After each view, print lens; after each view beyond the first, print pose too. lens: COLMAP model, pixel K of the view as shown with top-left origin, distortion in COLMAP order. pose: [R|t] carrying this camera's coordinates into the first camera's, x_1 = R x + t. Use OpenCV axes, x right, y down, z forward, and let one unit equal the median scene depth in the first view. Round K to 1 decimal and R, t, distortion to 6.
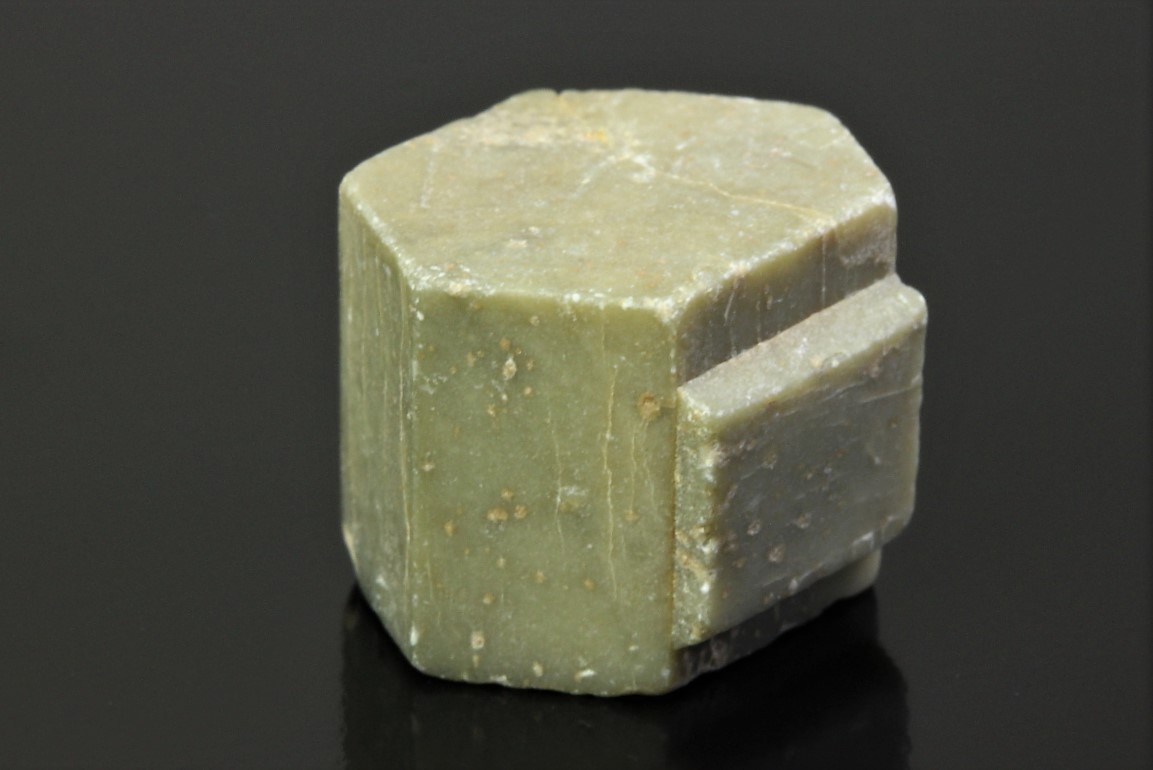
lens RADIAL K [[3287.9, 0, 576.5], [0, 3287.9, 385.0], [0, 0, 1]] dist [0.045405, 0.124753]
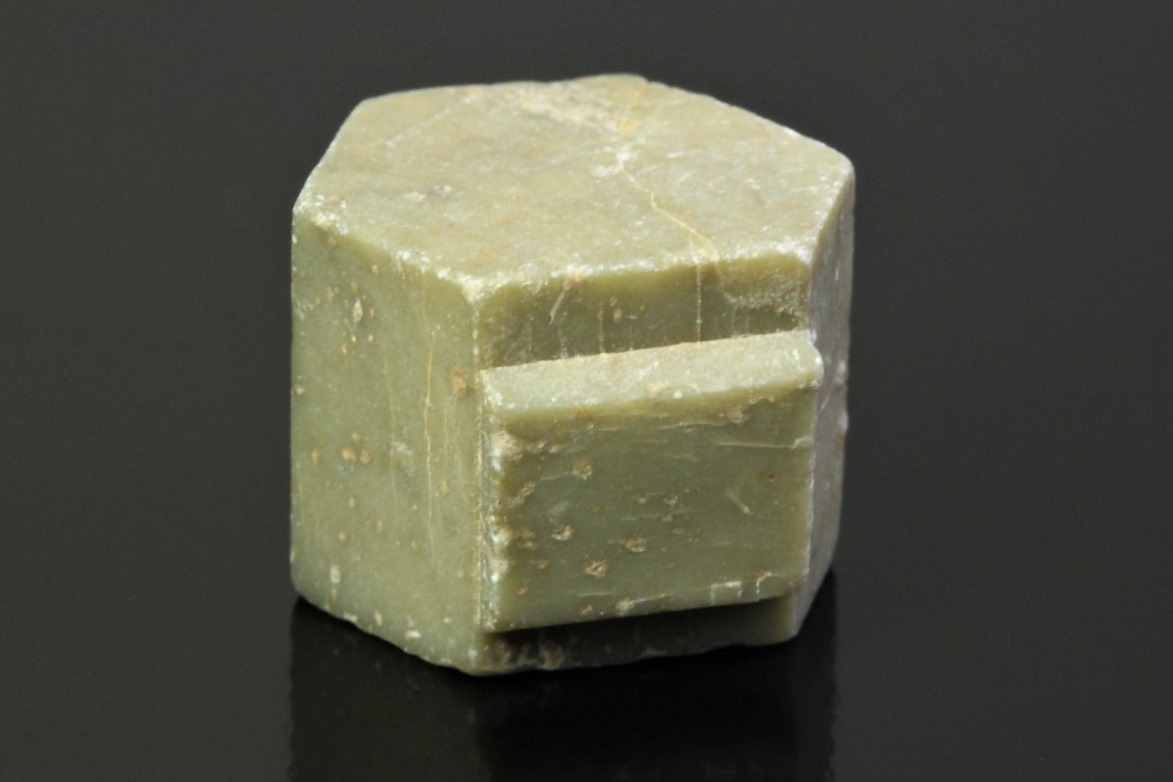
lens RADIAL K [[3345.0, 0, 586.5], [0, 3345.0, 391.0], [0, 0, 1]] dist [0.045405, 0.124753]
pose [[0.934032, 0.266245, -0.238112, 0.287703], [-0.265495, 0.963446, 0.035831, -0.035864], [0.238948, 0.029750, 0.970576, 0.020726]]
